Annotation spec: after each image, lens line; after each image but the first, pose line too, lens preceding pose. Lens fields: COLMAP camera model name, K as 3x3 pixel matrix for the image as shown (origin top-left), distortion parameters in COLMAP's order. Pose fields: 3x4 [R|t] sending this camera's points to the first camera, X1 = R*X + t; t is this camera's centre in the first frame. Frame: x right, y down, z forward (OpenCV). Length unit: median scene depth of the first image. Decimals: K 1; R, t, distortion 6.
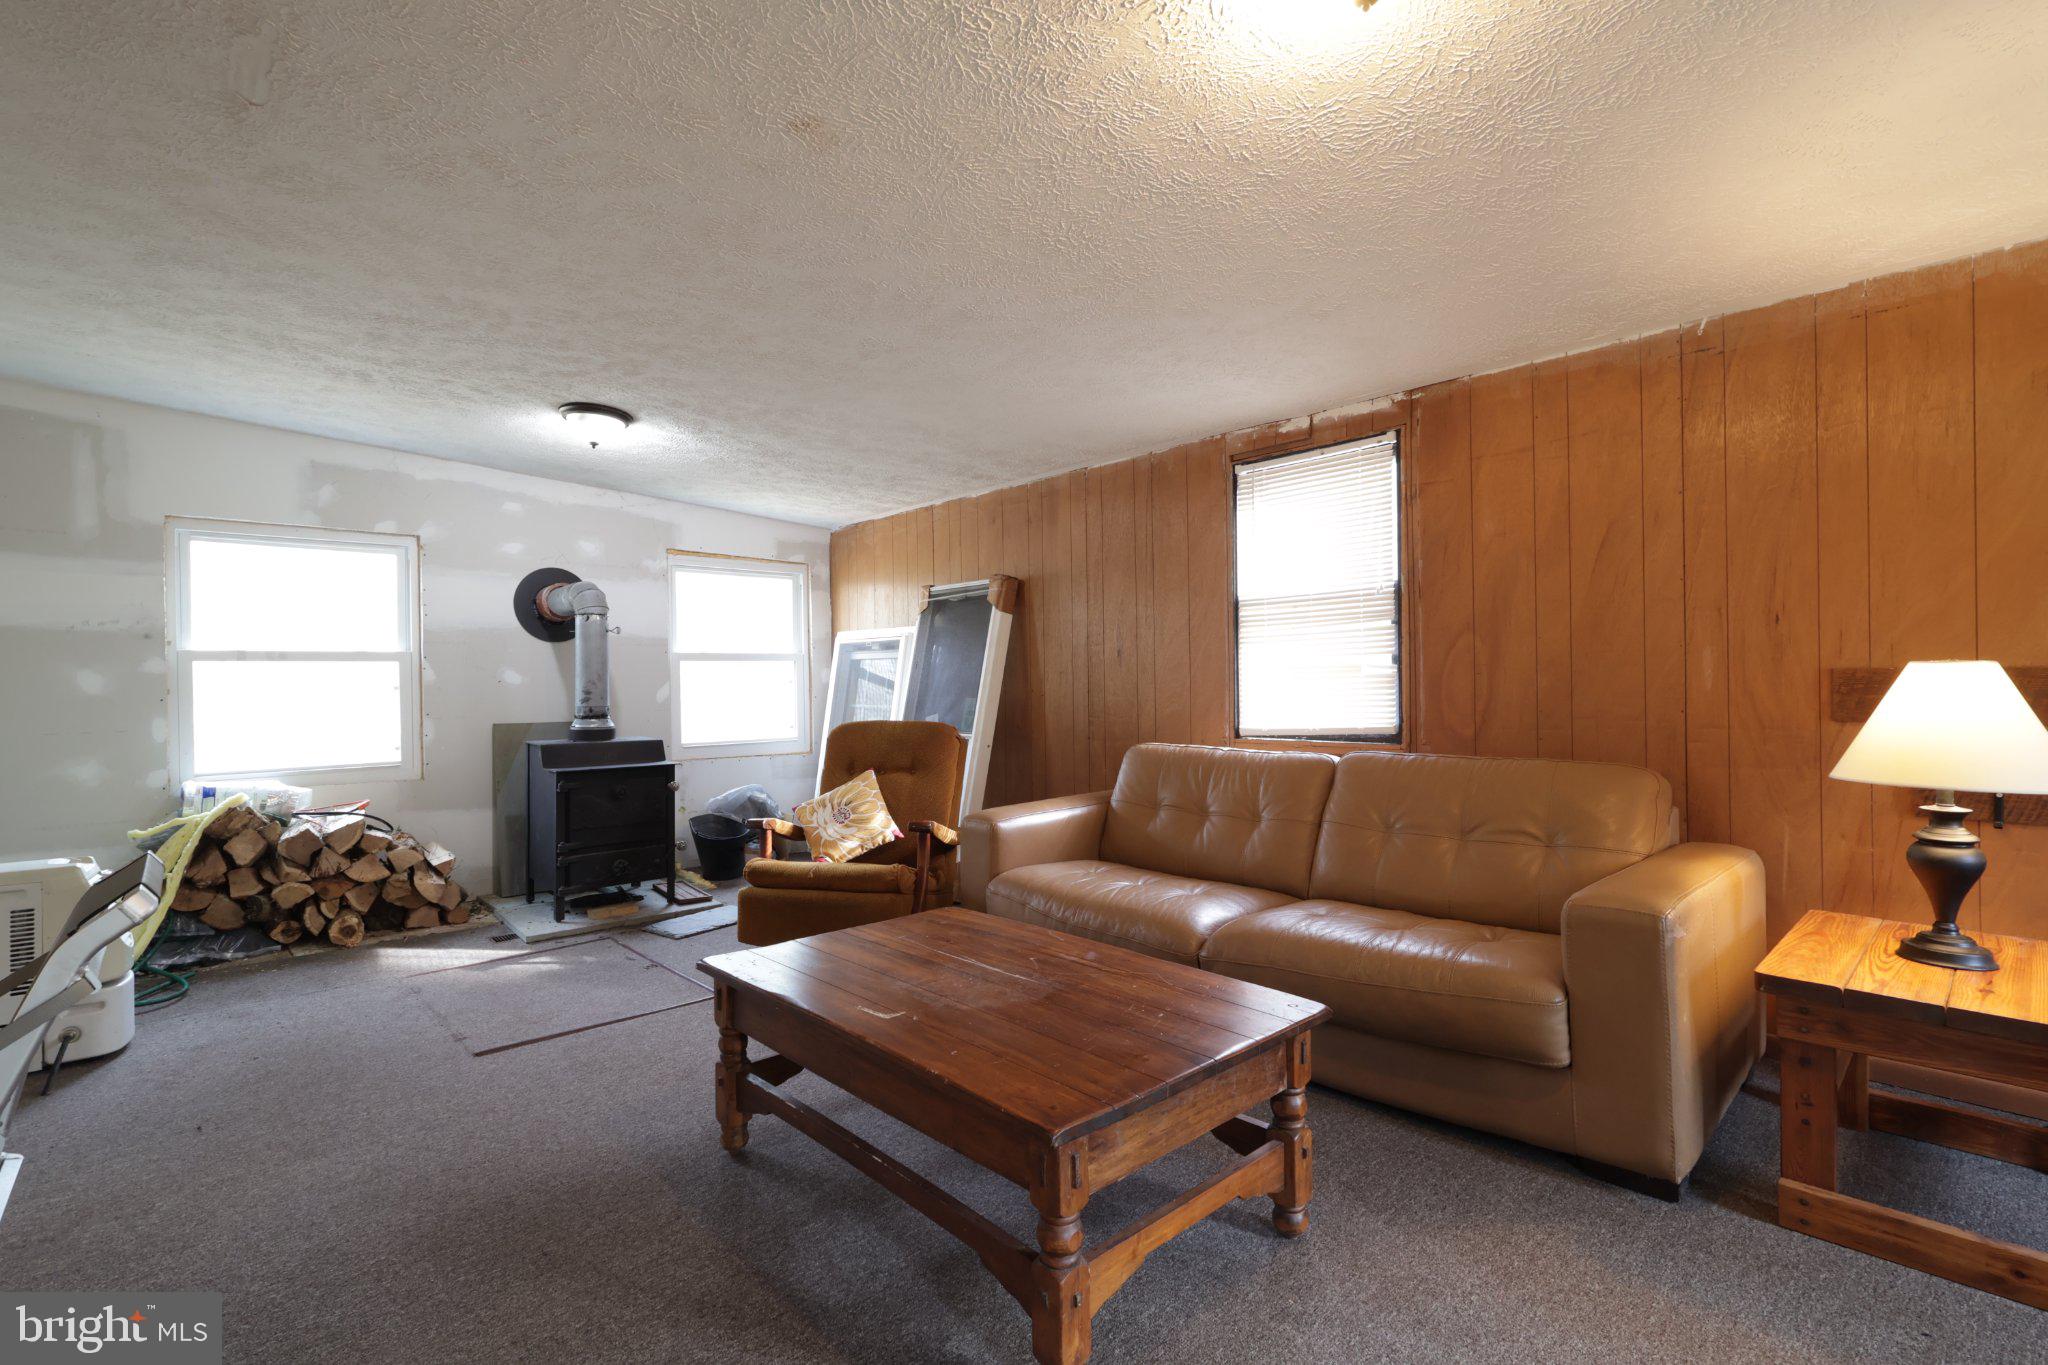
lens RADIAL K [[959.9, 0, 1014.9], [0, 959.9, 680.6], [0, 0, 1]] dist [0.000681, 0.000776]
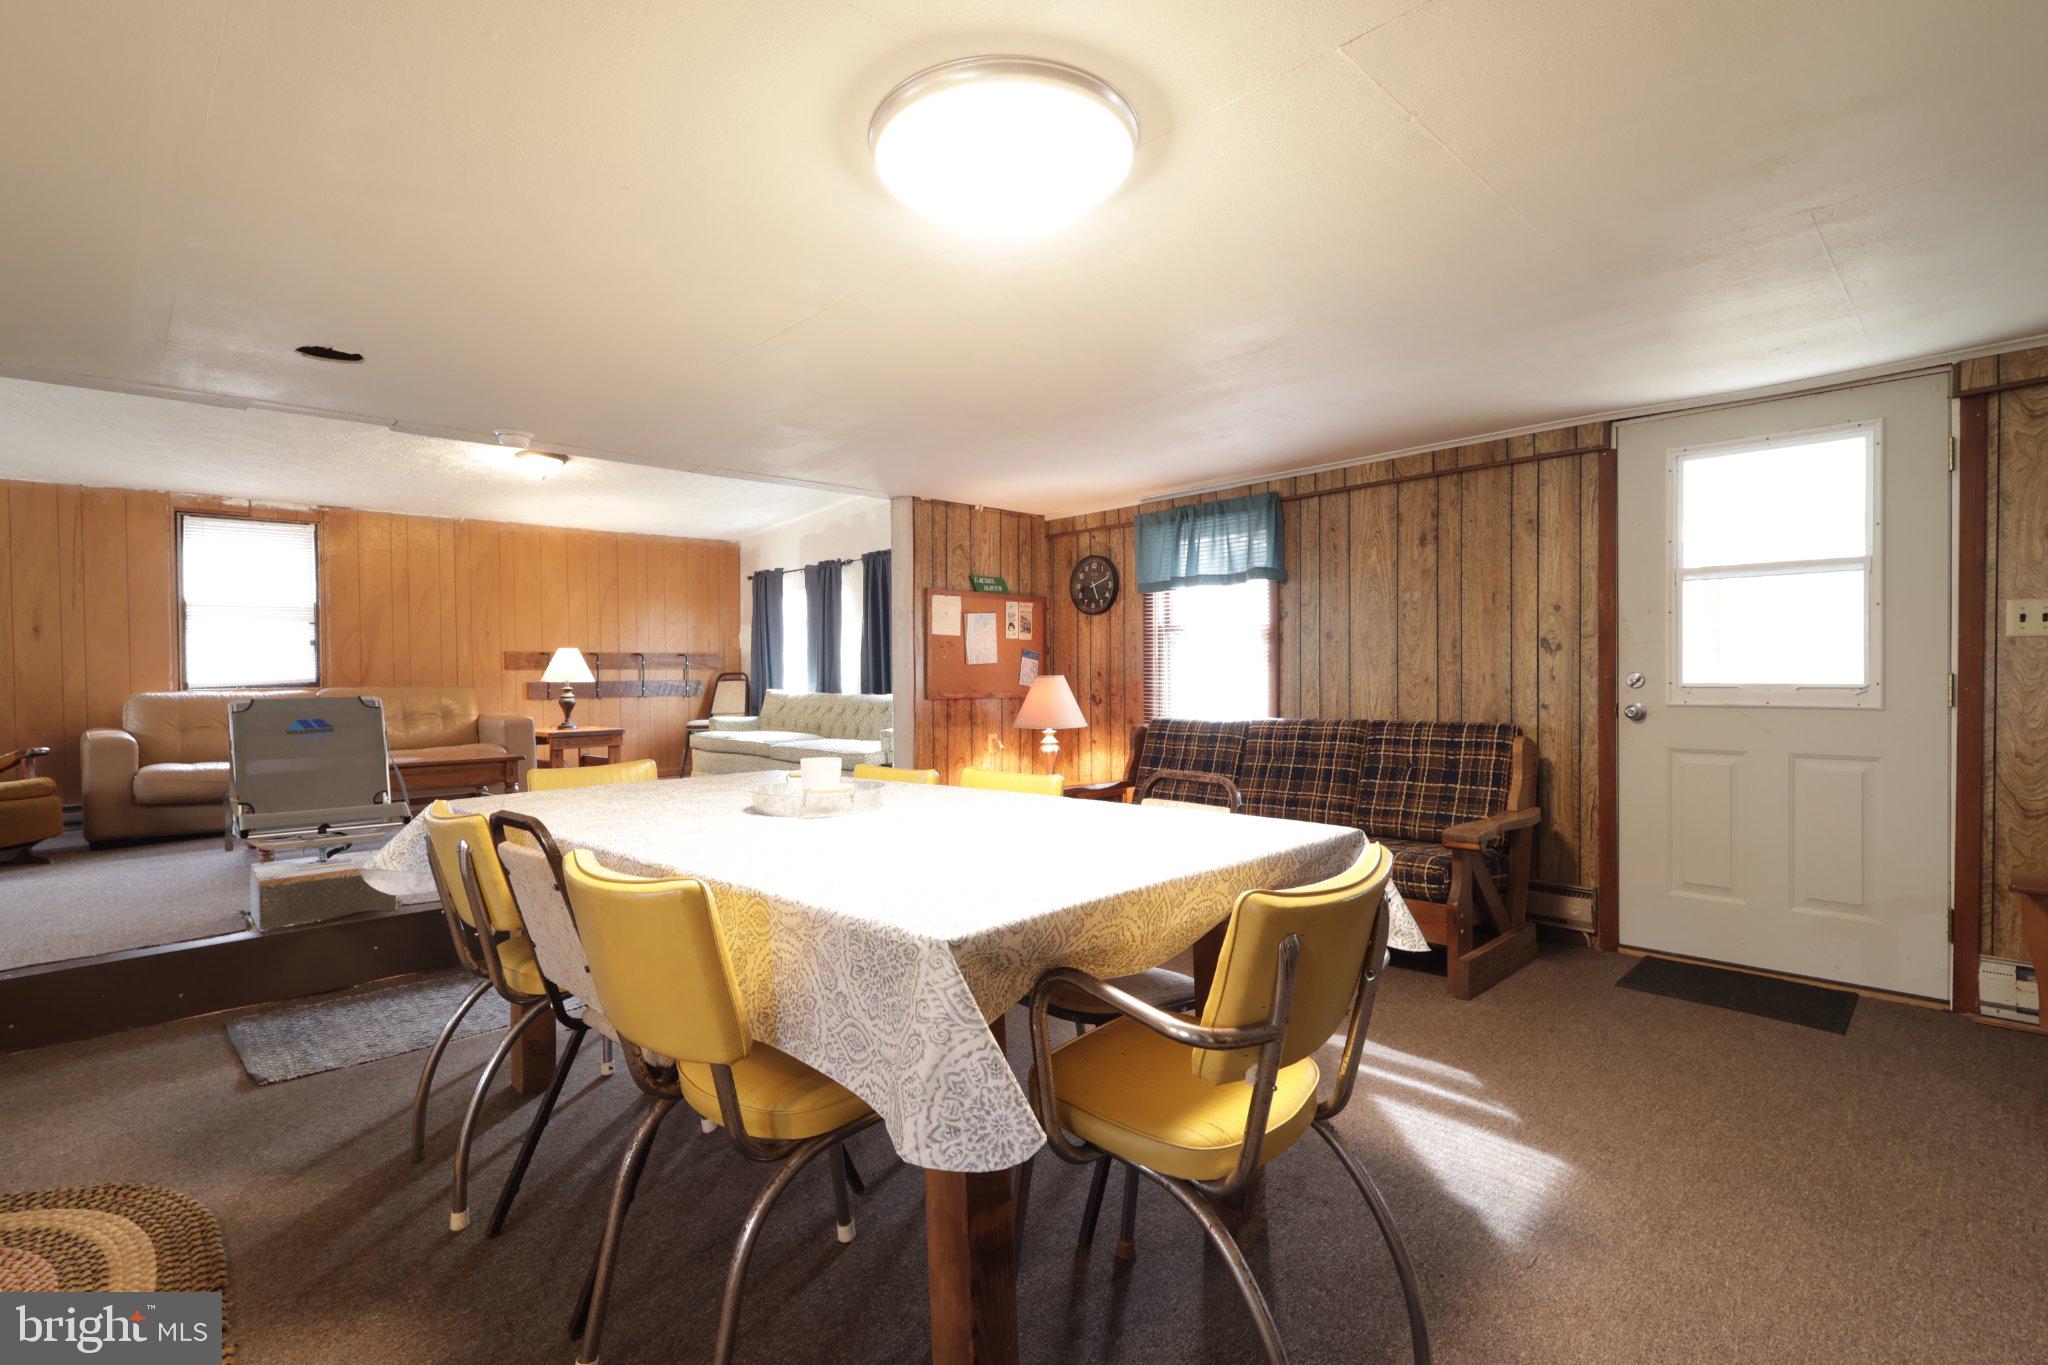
lens RADIAL K [[959.9, 0, 1014.9], [0, 959.9, 680.6], [0, 0, 1]] dist [0.000681, 0.000776]
pose [[-0.020896, -0.001092, 0.999781, -1.524064], [0.013100, 0.999913, 0.001366, 0.067865], [-0.999696, 0.013125, -0.020880, -0.357599]]
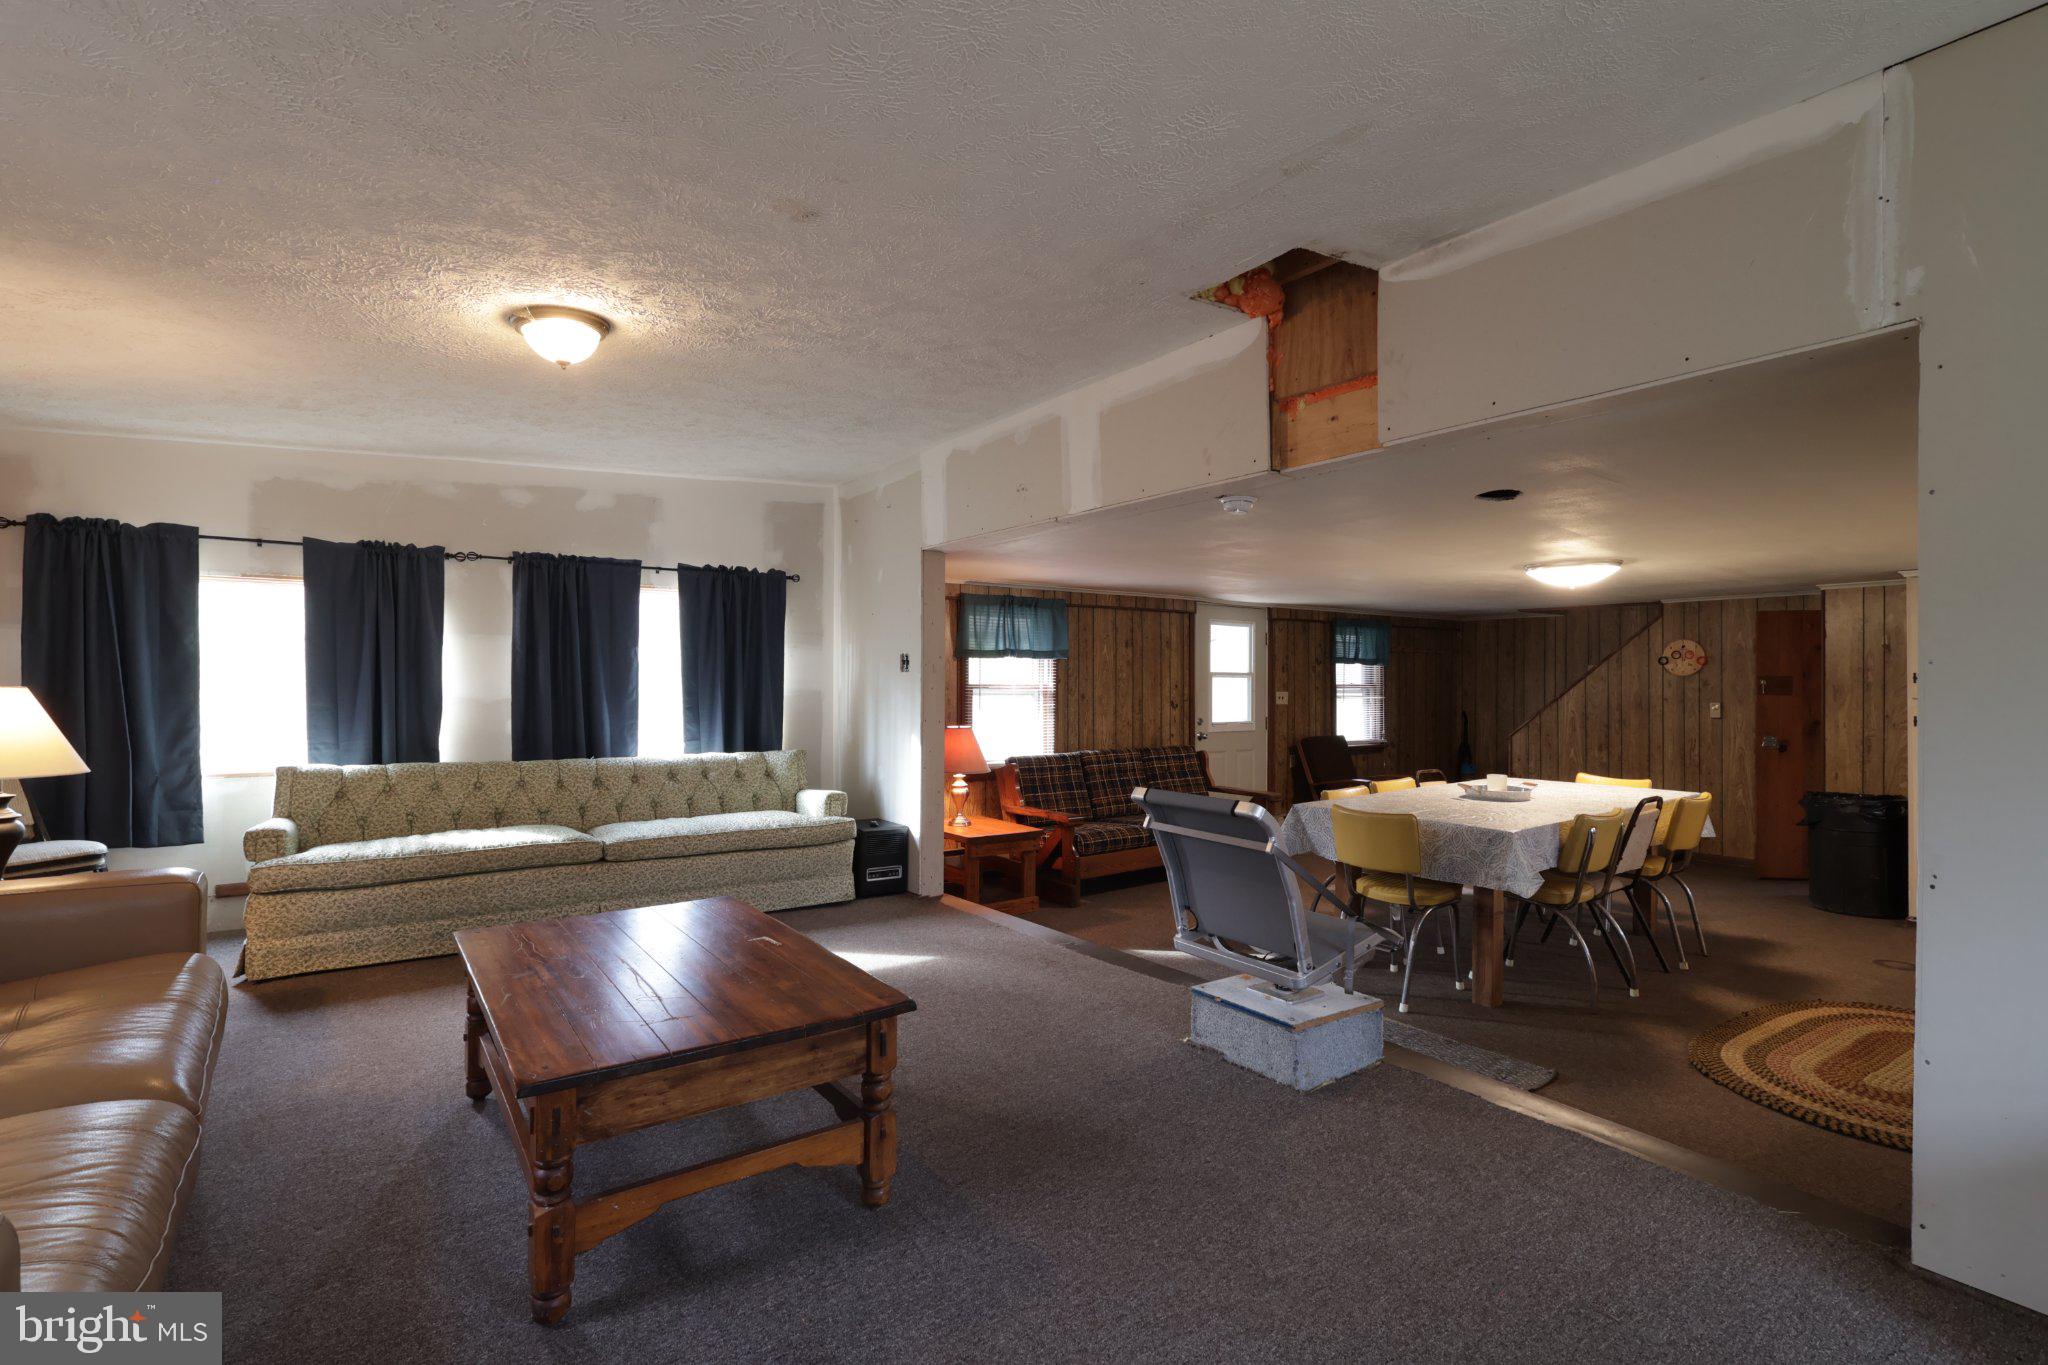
lens RADIAL K [[947.9, 0, 1019.0], [0, 947.9, 683.6], [0, 0, 1]] dist [-0.000692, 0.000572]
pose [[-0.993694, 0.004777, 0.112023, -0.341754], [0.004593, 0.999988, -0.001899, -0.008456], [-0.112031, -0.001373, -0.993704, 1.193950]]
